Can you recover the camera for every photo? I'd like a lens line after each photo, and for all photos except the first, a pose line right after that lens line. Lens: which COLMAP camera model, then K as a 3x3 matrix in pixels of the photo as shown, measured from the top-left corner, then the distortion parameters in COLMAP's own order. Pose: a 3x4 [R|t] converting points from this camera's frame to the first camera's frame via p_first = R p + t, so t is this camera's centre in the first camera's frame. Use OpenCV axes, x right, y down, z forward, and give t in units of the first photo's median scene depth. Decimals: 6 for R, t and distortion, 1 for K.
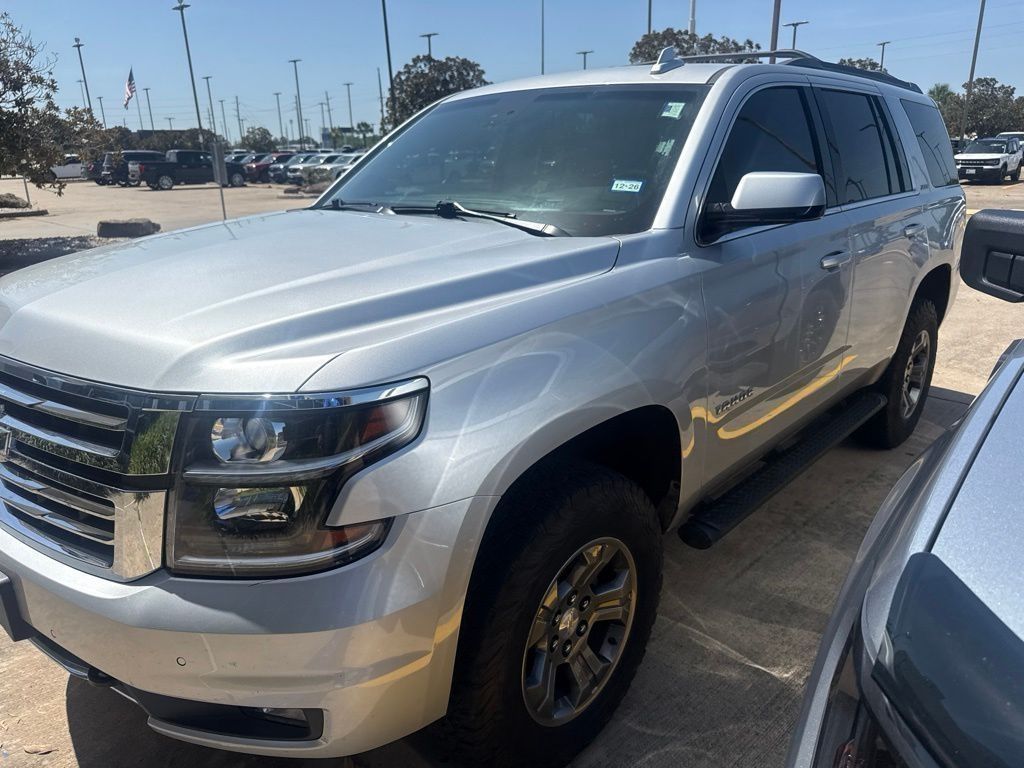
lens RADIAL K [[675.7, 0, 486.2], [0, 675.7, 369.0], [0, 0, 1]] dist [-0.003764, -0.005366]
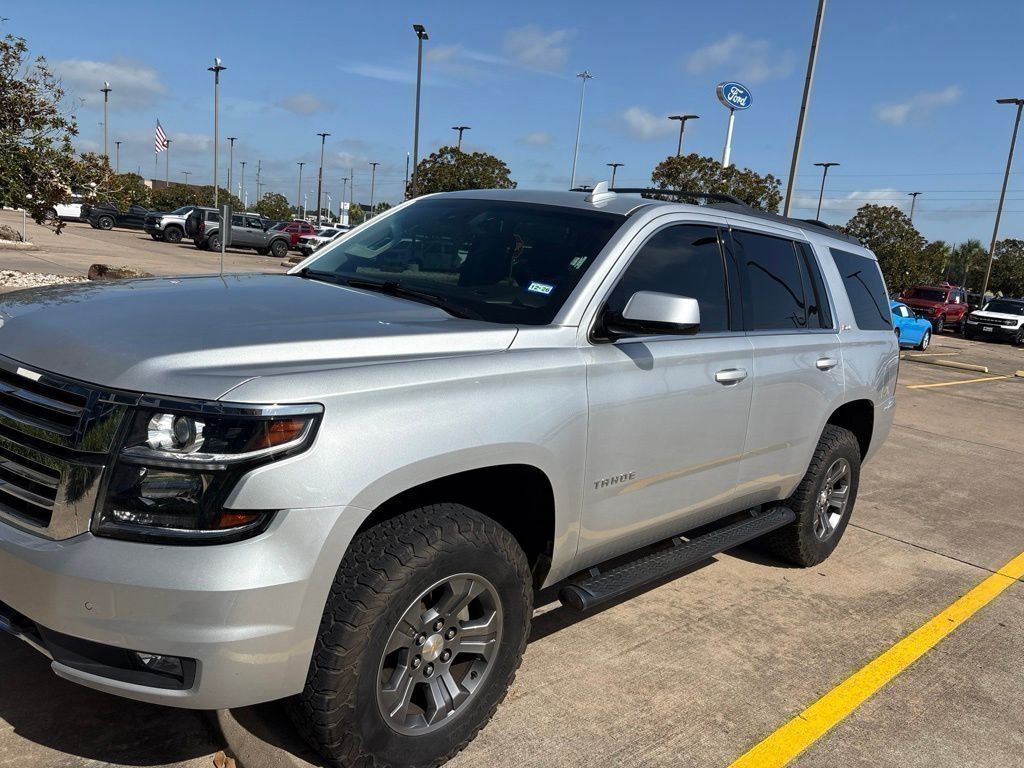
lens RADIAL K [[733.5, 0, 512.0], [0, 733.5, 384.0], [0, 0, 1]] dist [0.031247, -0.046244]
pose [[0.991932, 0.125853, 0.015261, 0.052434], [-0.122857, 0.983983, -0.129164, 0.023327], [-0.031272, 0.126247, 0.991506, -0.088885]]
